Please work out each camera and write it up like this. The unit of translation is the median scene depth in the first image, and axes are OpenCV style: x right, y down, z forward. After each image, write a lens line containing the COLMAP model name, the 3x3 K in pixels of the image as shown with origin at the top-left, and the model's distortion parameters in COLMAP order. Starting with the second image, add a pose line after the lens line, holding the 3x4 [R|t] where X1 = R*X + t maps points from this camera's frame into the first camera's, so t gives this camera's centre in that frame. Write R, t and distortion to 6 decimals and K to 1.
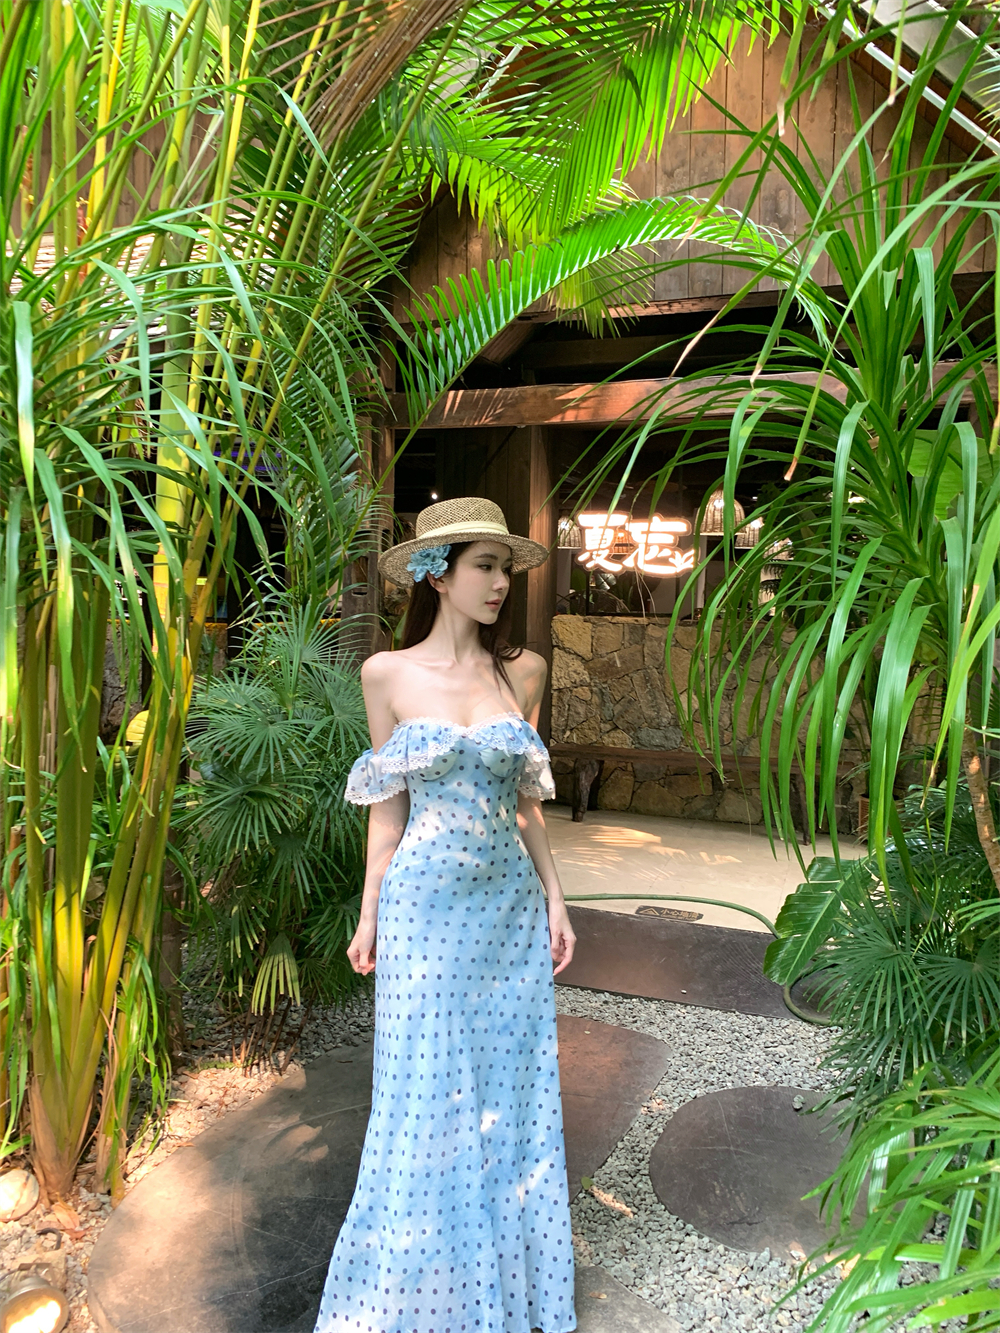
lens RADIAL K [[1070.5, 0, 464.1], [0, 1070.5, 665.3], [0, 0, 1]] dist [0.000190, -0.052033]
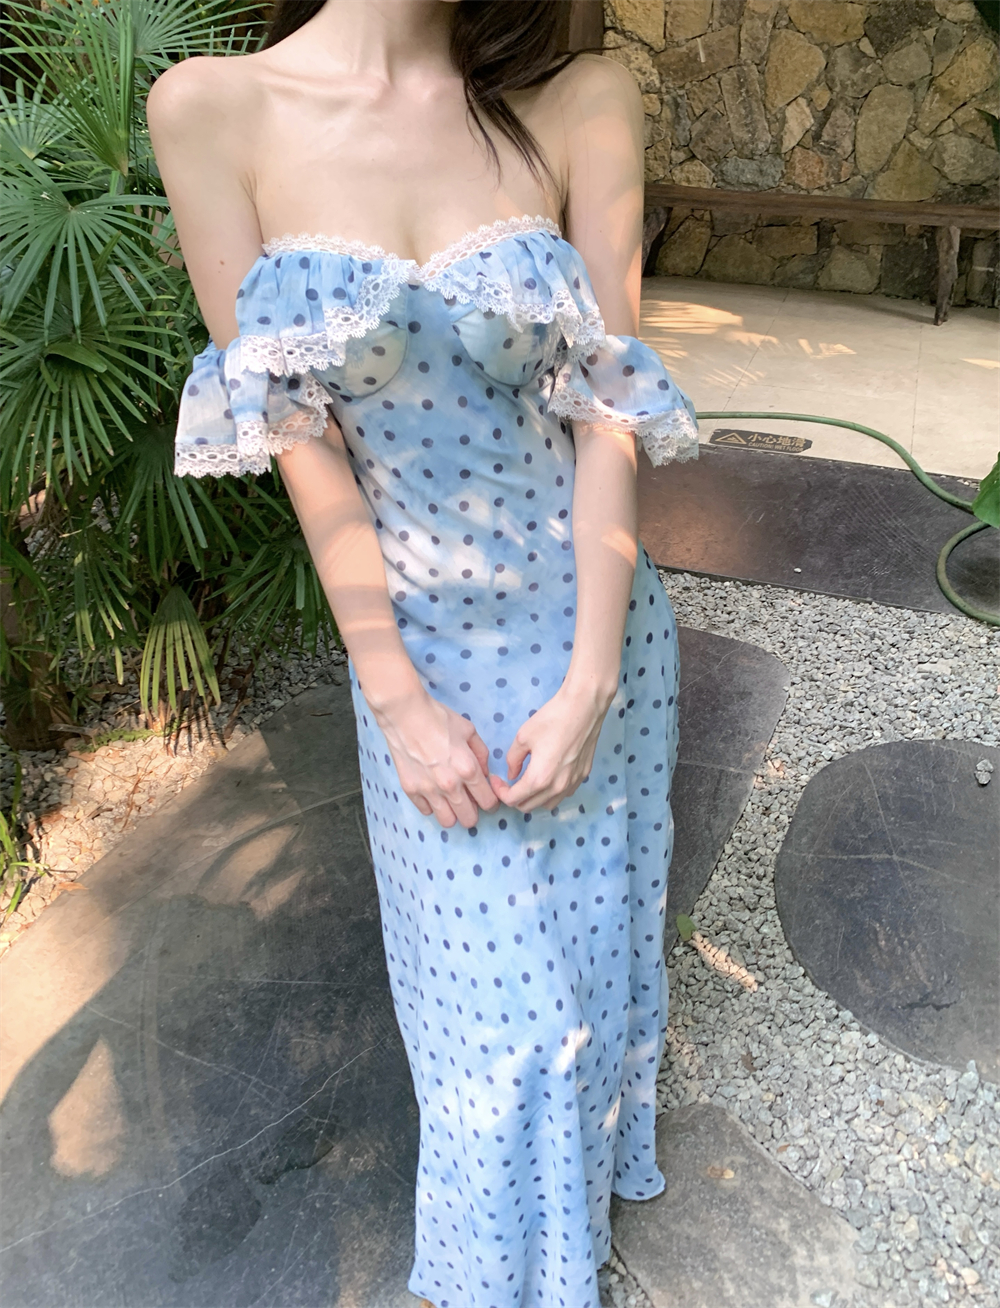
lens RADIAL K [[1102.0, 0, 522.1], [0, 1102.0, 622.4], [0, 0, 1]] dist [0.010980, -0.004006]
pose [[0.999271, -0.018656, 0.033301, -0.006055], [0.001543, 0.891457, 0.453103, 0.001444], [-0.038139, -0.452721, 0.890836, 0.432784]]
